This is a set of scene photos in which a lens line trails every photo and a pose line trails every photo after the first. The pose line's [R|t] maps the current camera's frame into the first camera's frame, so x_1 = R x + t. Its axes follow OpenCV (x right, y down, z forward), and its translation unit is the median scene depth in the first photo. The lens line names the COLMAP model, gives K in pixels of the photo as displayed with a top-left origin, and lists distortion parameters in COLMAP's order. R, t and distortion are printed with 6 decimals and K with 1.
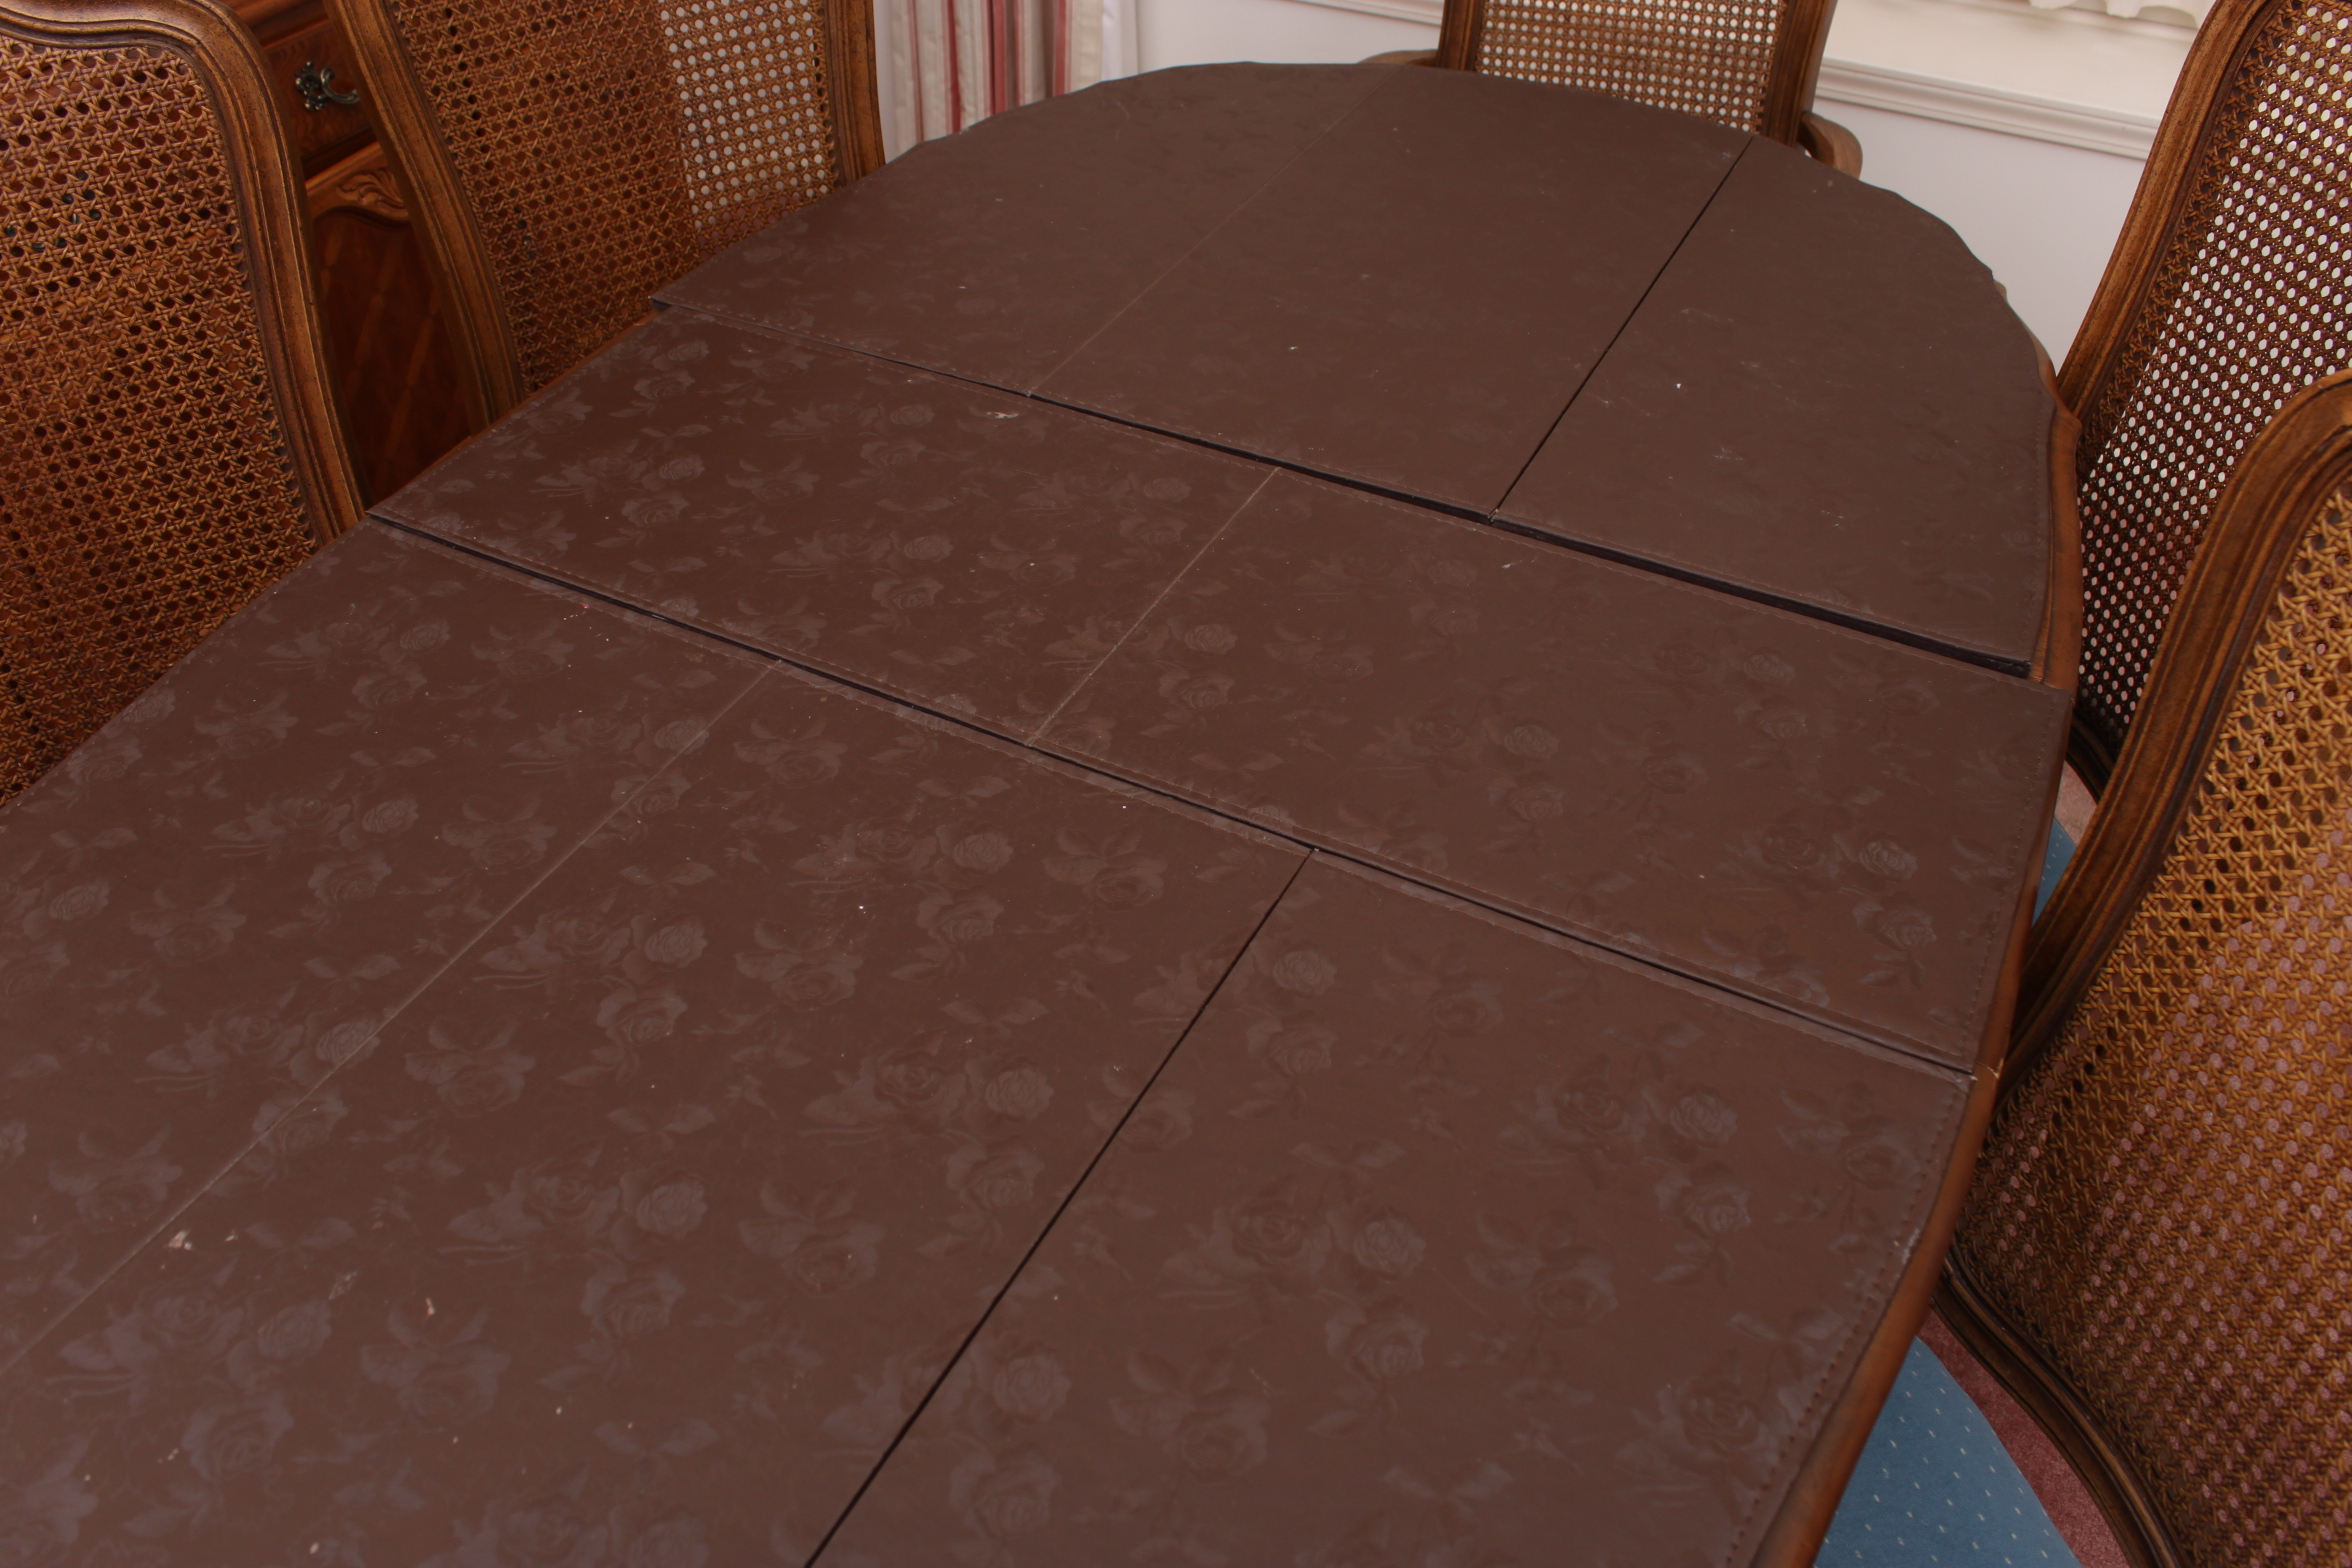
lens RADIAL K [[1961.8, 0, 1208.8], [0, 1961.8, 784.9], [0, 0, 1]] dist [-0.152683, 0.128867]
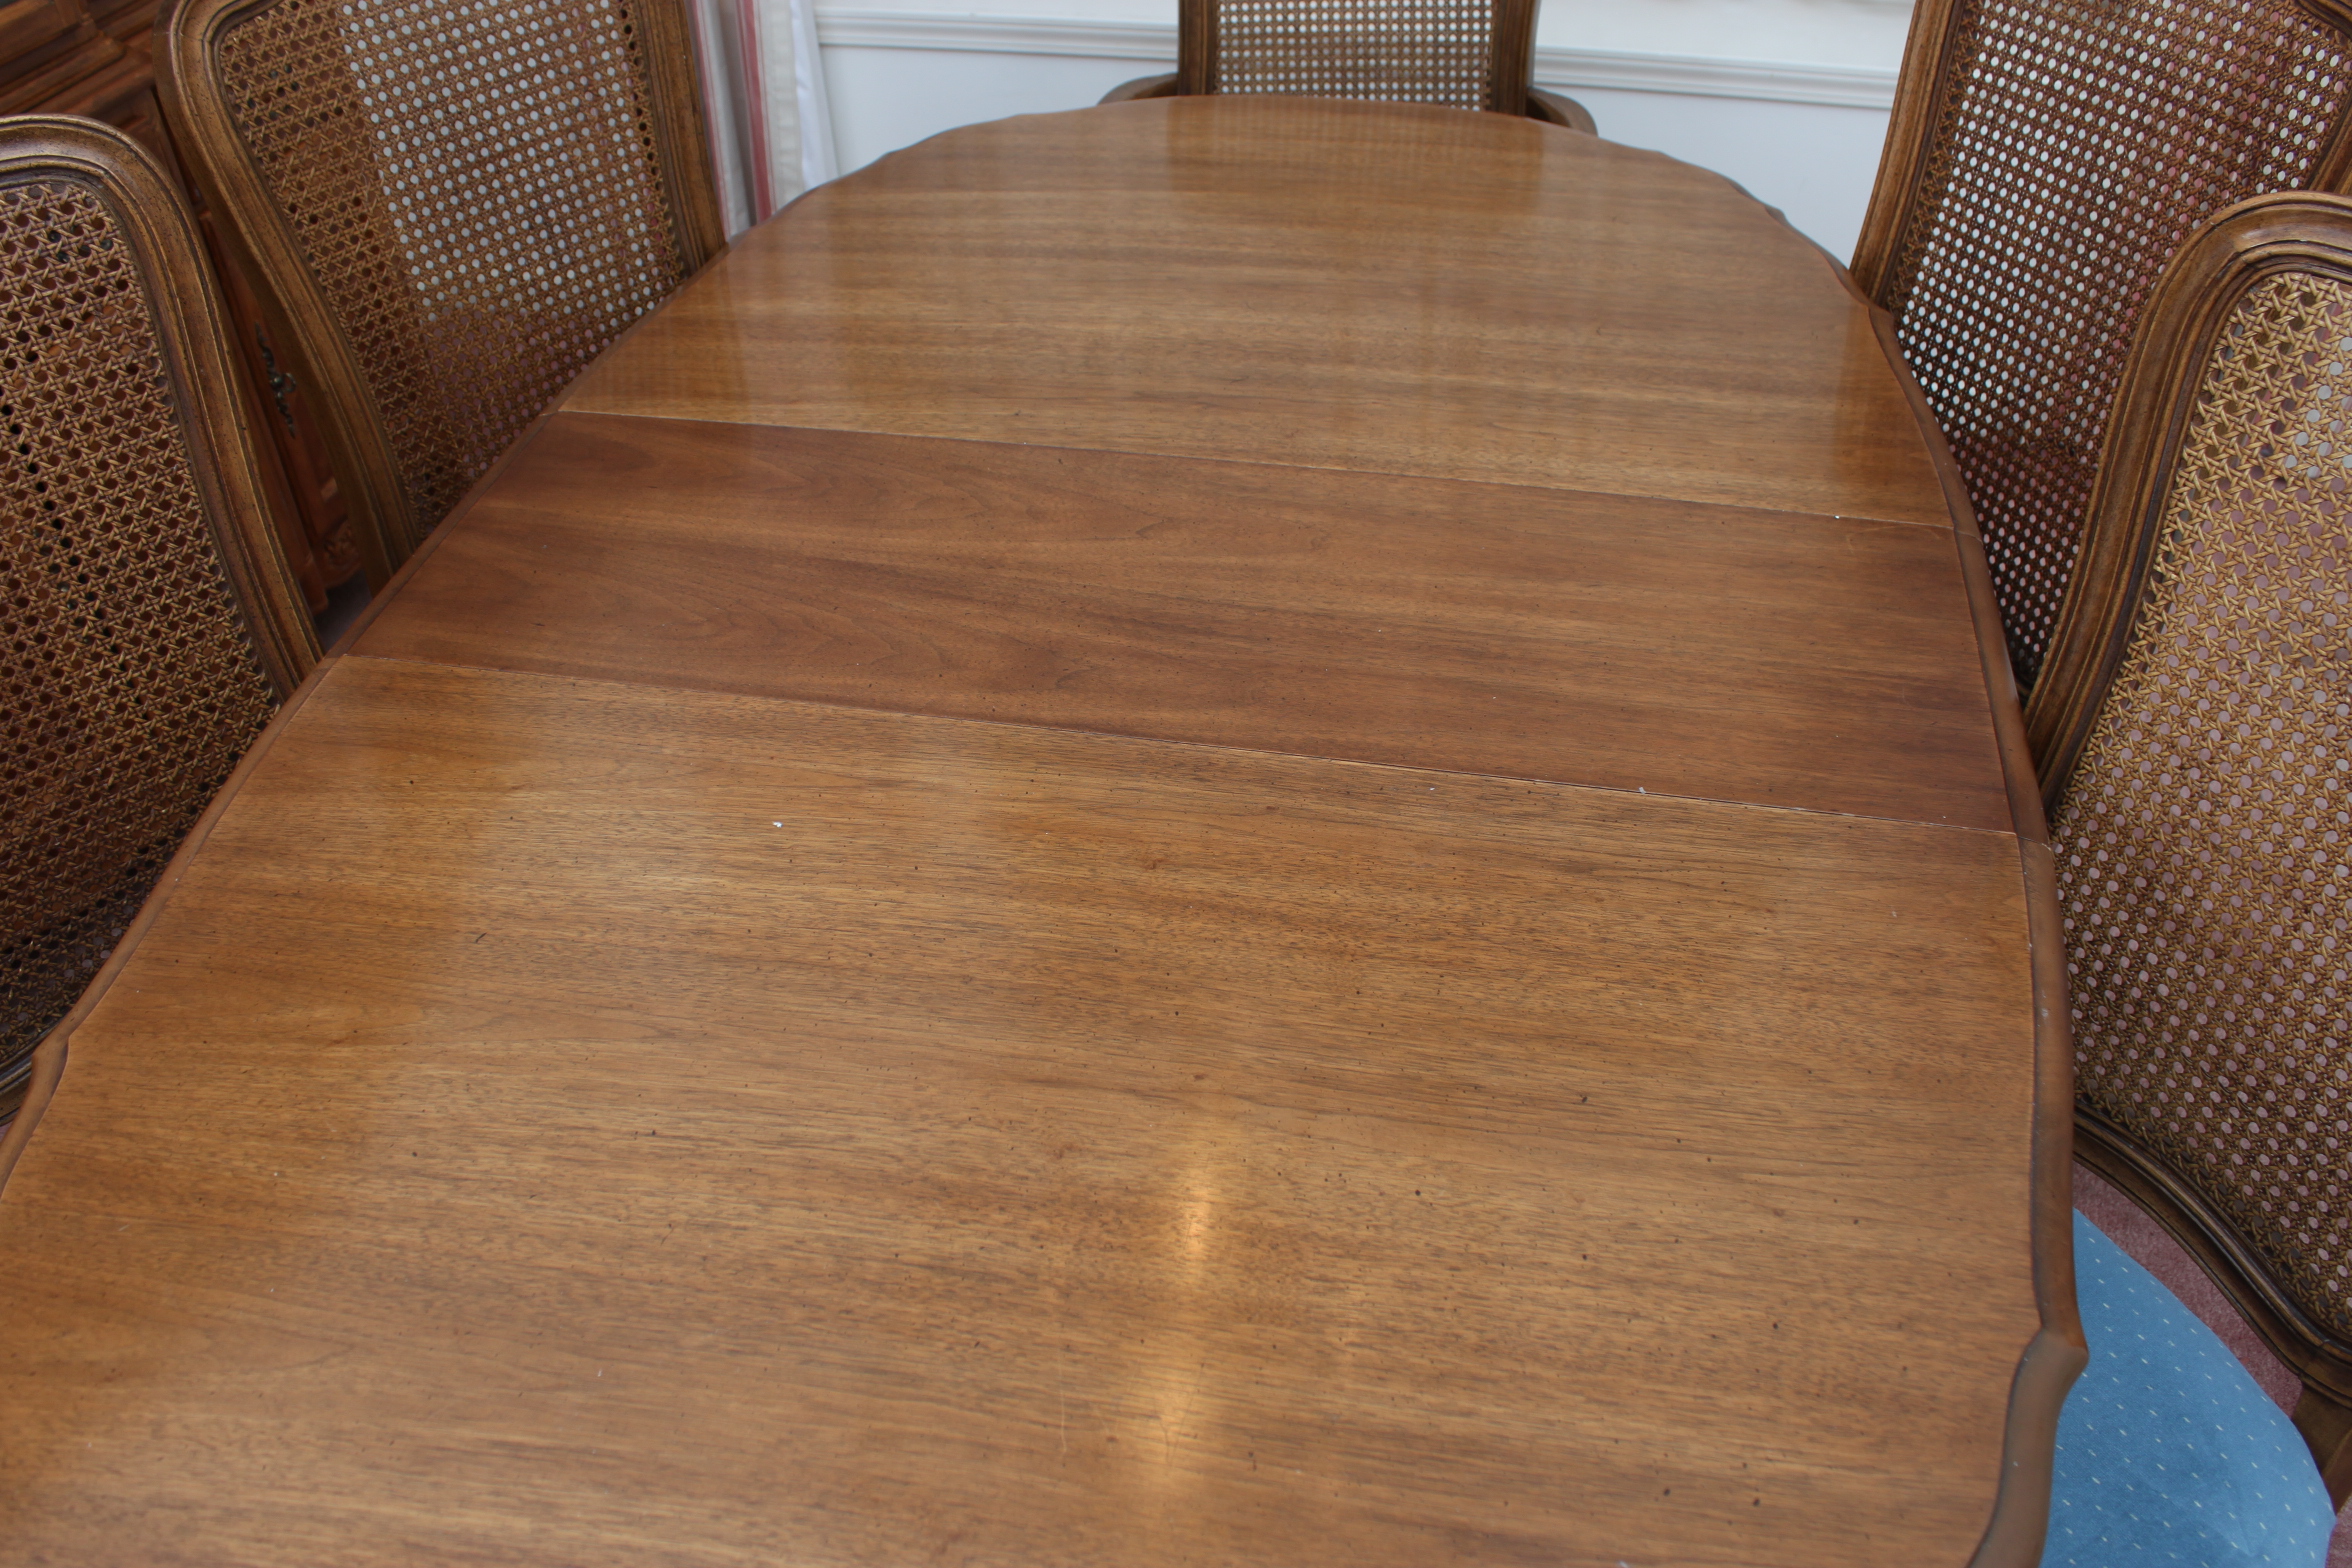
lens RADIAL K [[1961.8, 0, 1208.8], [0, 1961.8, 784.9], [0, 0, 1]] dist [-0.152683, 0.128867]
pose [[0.967303, -0.174802, 0.183765, -0.200994], [0.179994, 0.983597, -0.011831, 0.025555], [-0.178682, 0.044521, 0.982899, -0.033594]]
